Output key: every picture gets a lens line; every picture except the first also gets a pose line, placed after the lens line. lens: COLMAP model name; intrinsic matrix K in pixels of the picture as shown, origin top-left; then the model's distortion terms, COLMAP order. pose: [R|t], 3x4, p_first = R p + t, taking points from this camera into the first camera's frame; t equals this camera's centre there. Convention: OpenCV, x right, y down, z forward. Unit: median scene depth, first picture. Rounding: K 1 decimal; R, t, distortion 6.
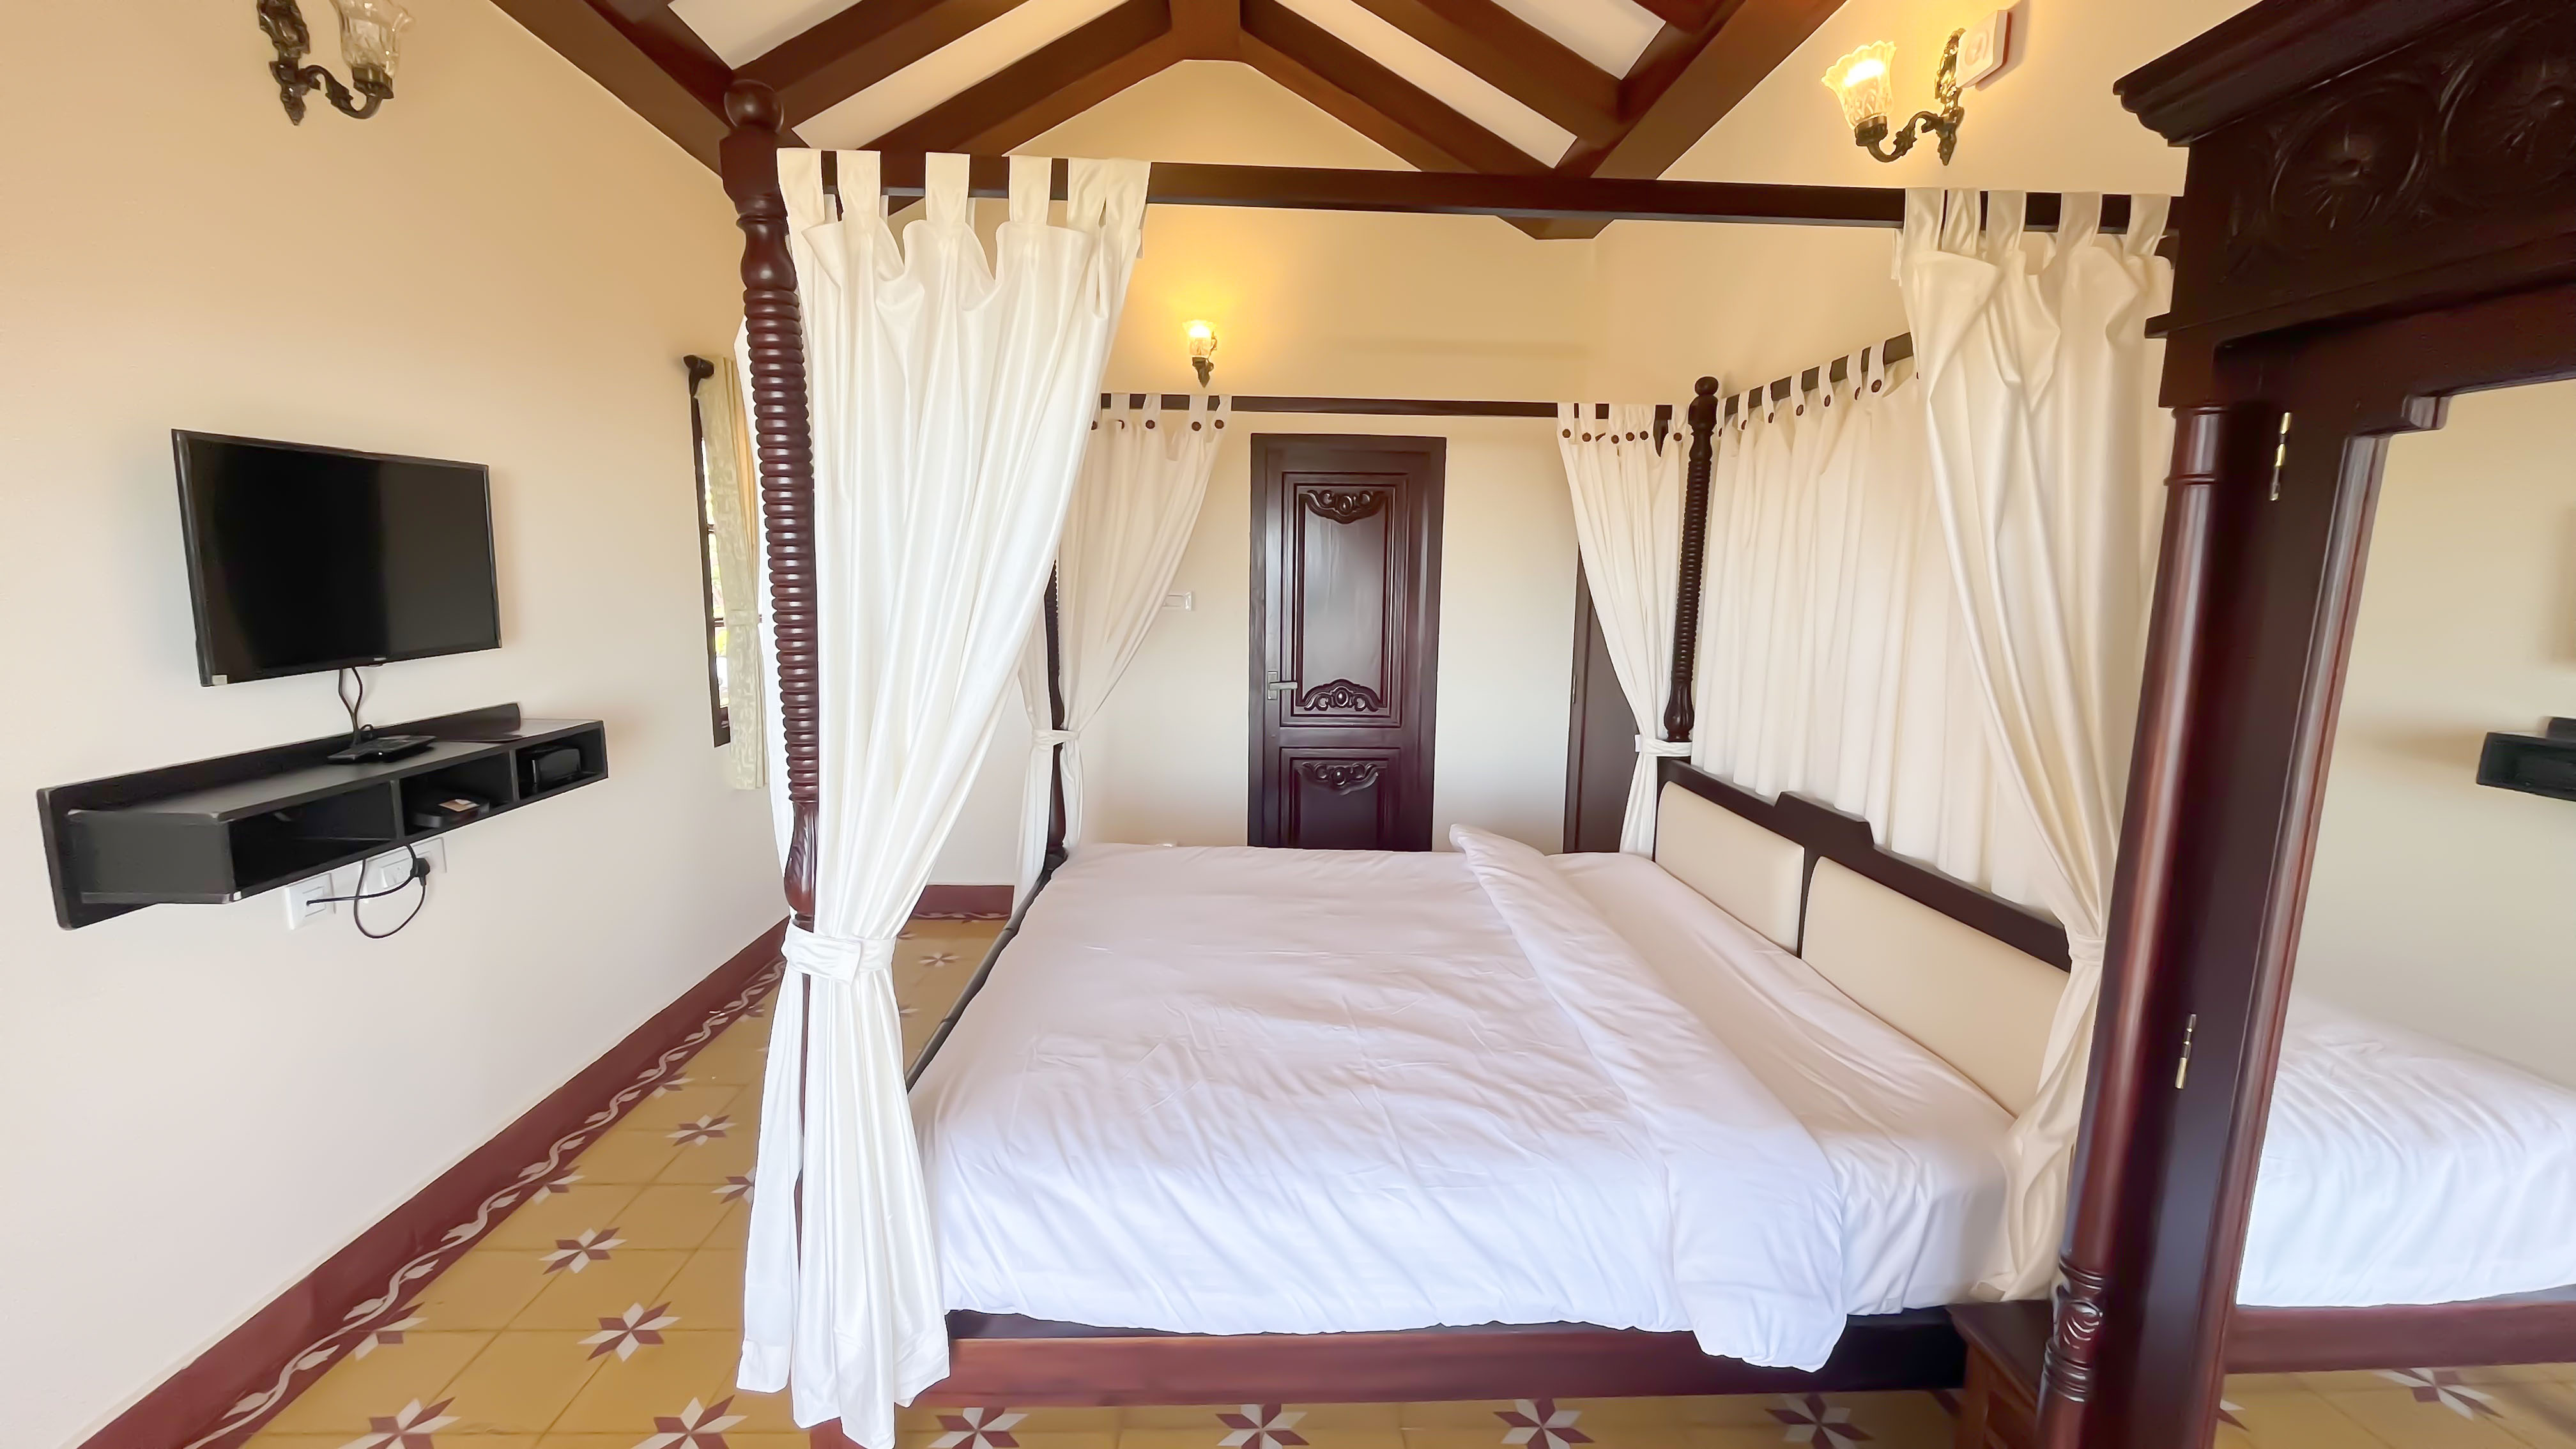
lens RADIAL K [[1033.6, 0, 1278.1], [0, 1033.6, 723.0], [0, 0, 1]] dist [-0.002274, -0.000545]
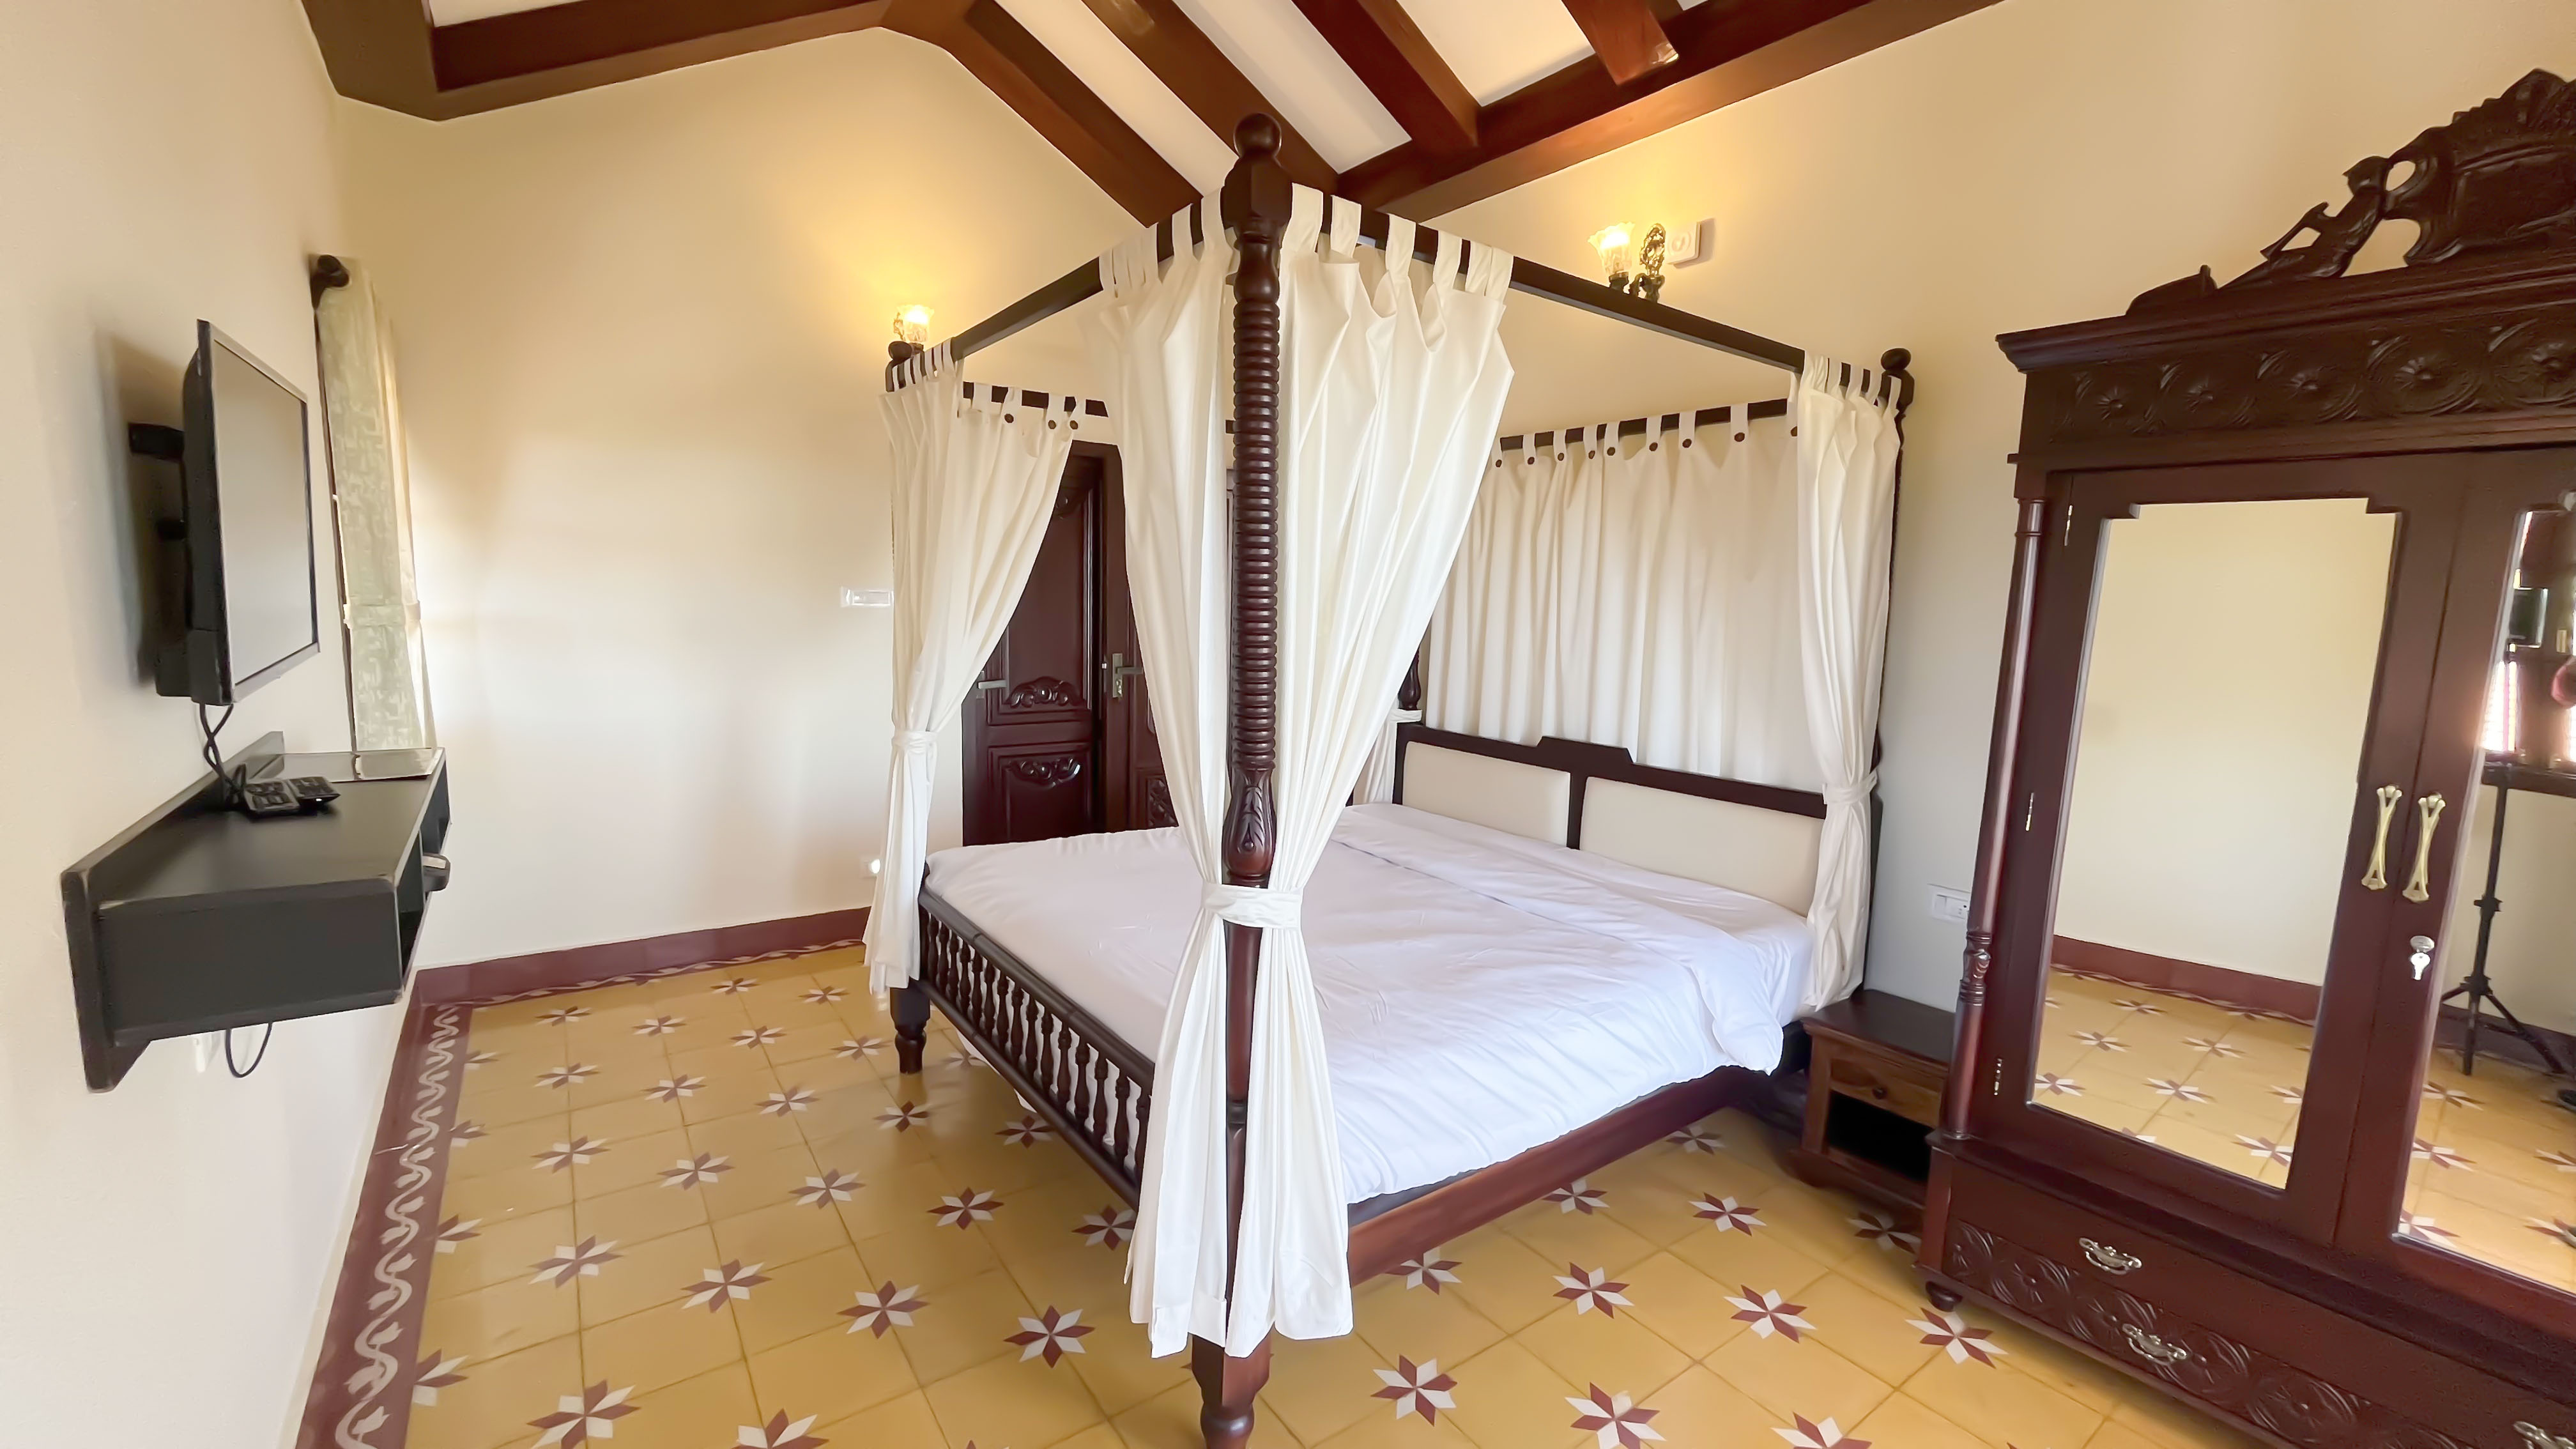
lens RADIAL K [[1033.6, 0, 1278.1], [0, 1033.6, 723.0], [0, 0, 1]] dist [-0.002274, -0.000545]
pose [[0.832381, -0.060817, 0.550856, -0.842983], [0.063035, 0.997900, 0.014923, 0.009417], [-0.550607, 0.022302, 0.834467, 0.058389]]
